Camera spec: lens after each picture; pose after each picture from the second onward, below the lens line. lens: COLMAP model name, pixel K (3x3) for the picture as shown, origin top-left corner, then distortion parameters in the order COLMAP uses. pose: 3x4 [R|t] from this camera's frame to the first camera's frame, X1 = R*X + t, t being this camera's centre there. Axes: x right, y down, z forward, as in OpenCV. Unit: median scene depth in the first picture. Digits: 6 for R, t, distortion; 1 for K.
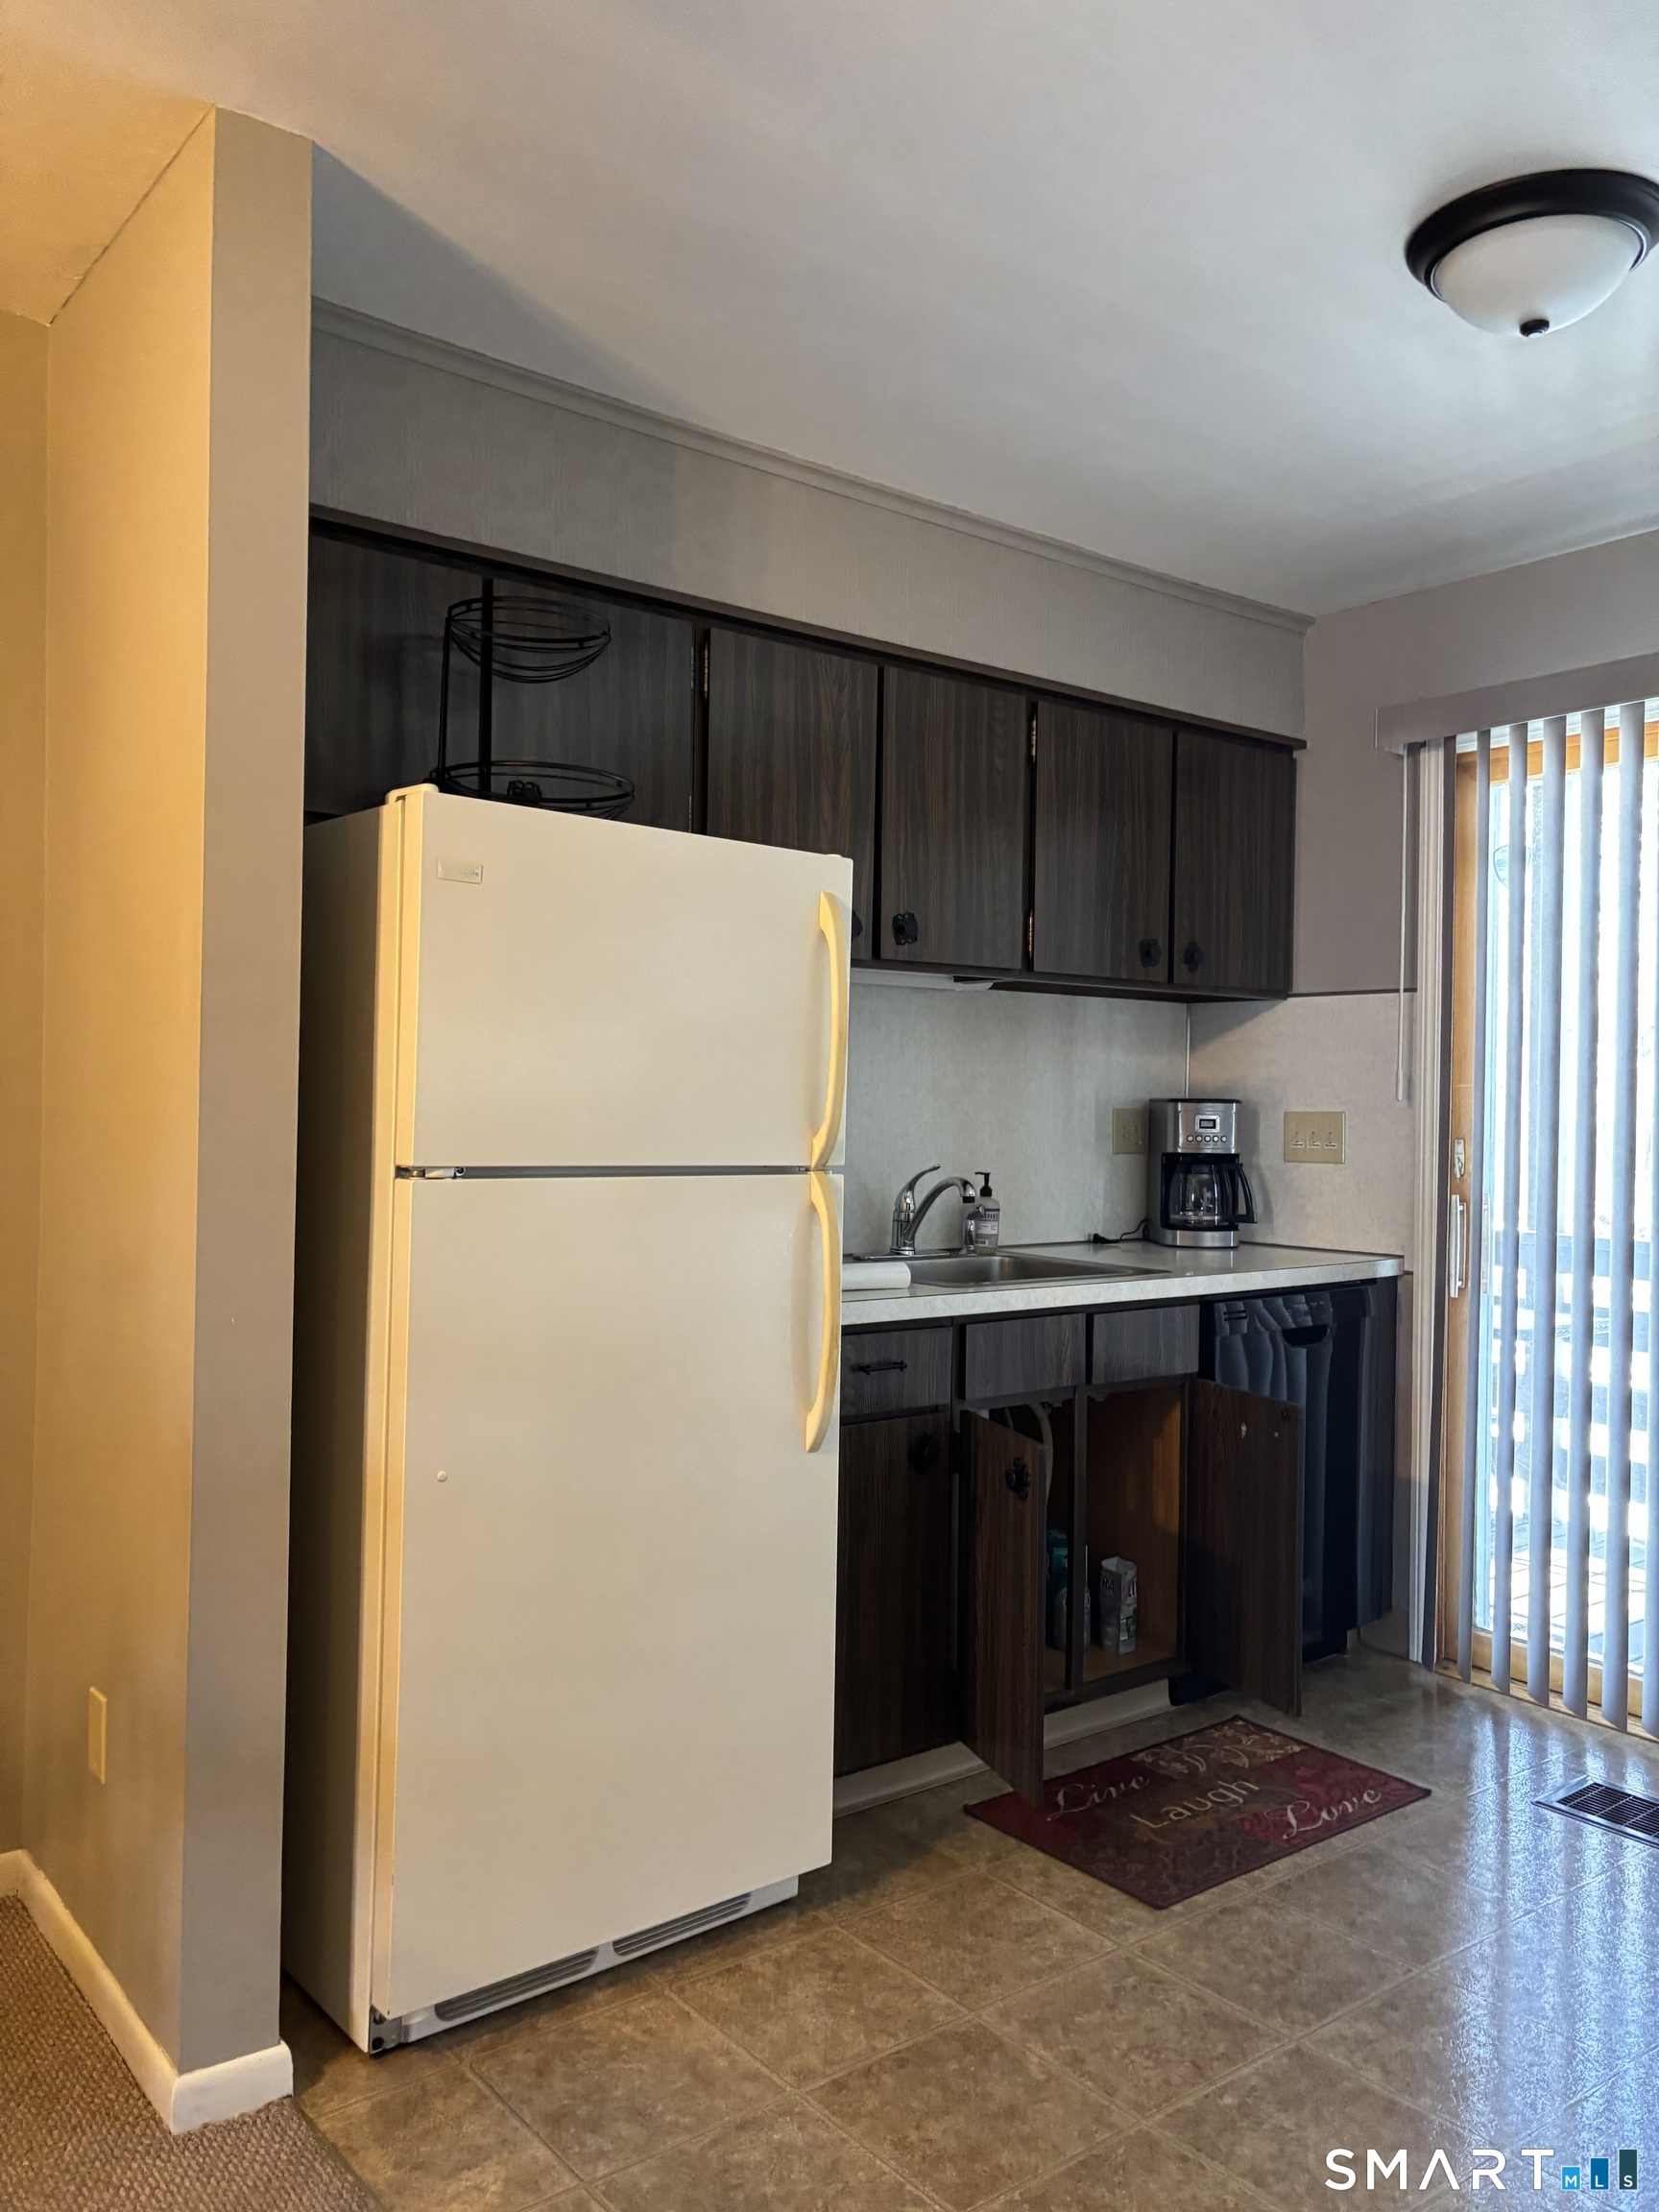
lens RADIAL K [[1670.0, 0, 829.5], [0, 1670.0, 1106.0], [0, 0, 1]] dist [0.090432, 0.000272]
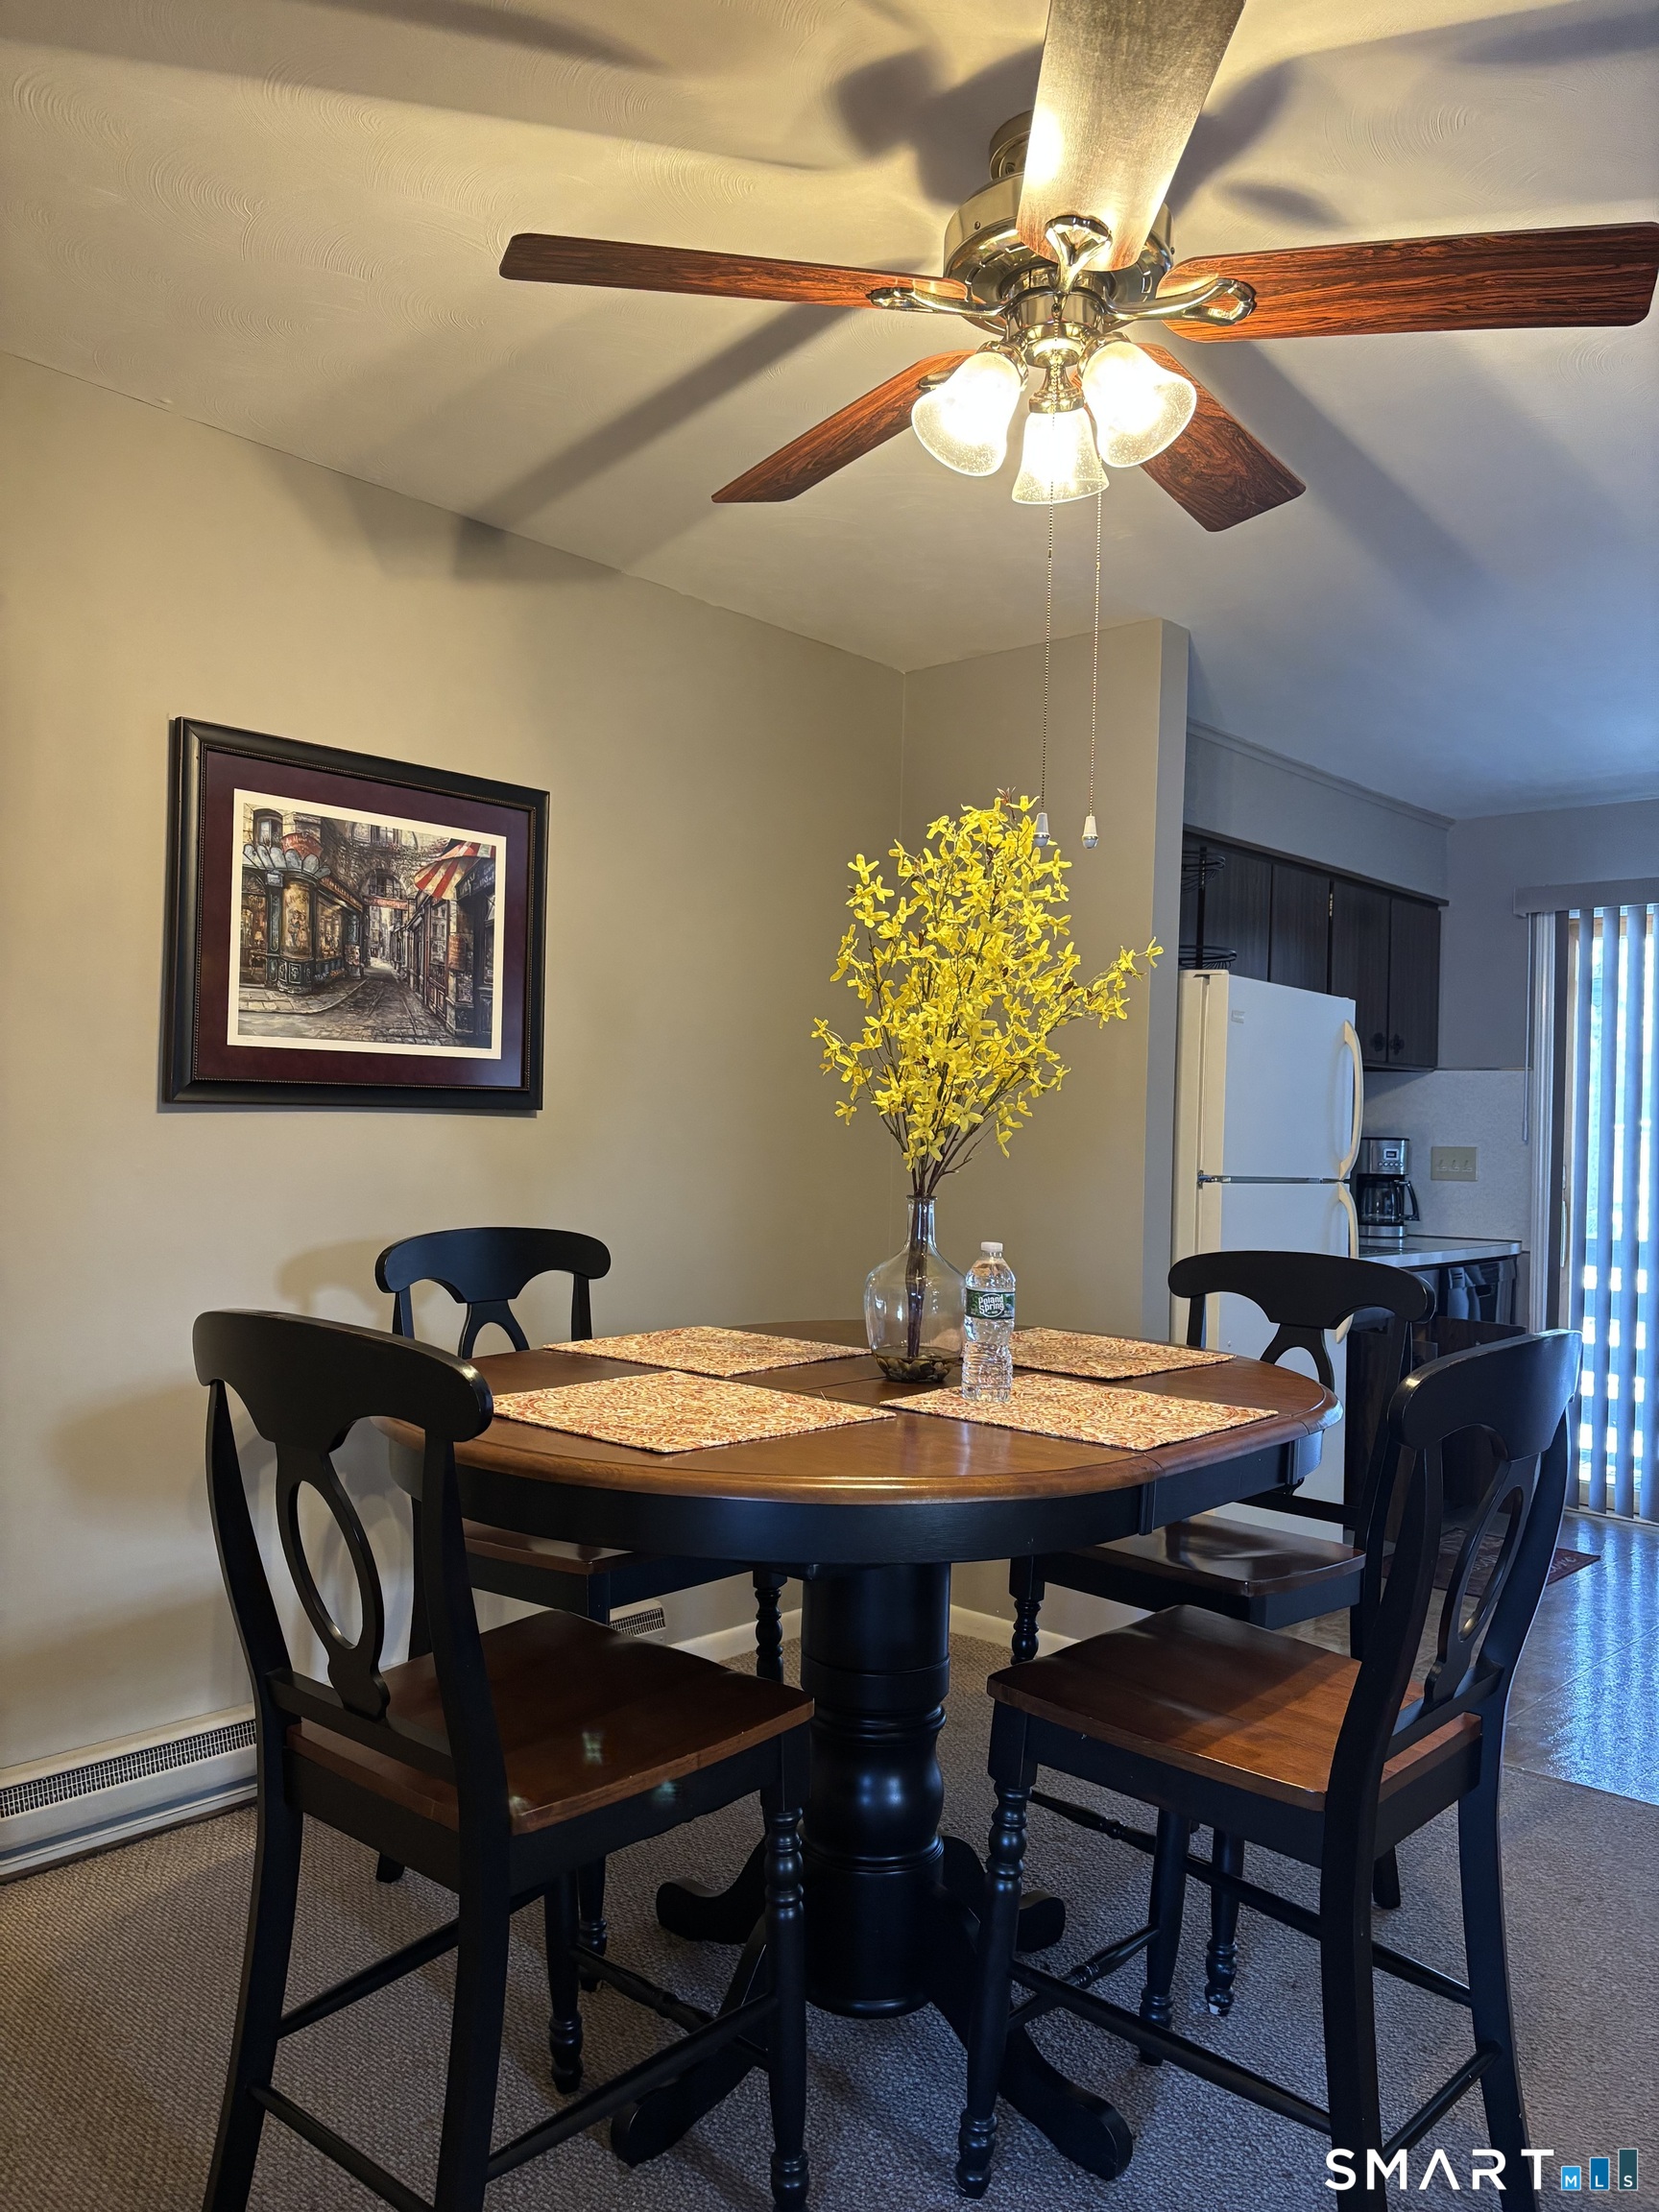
lens RADIAL K [[1670.0, 0, 829.5], [0, 1670.0, 1106.0], [0, 0, 1]] dist [0.090432, 0.000272]
pose [[0.985259, 0.011459, 0.170688, -0.545541], [-0.009006, 0.999845, -0.015135, -0.005211], [-0.170835, 0.013375, 0.985209, -0.412335]]
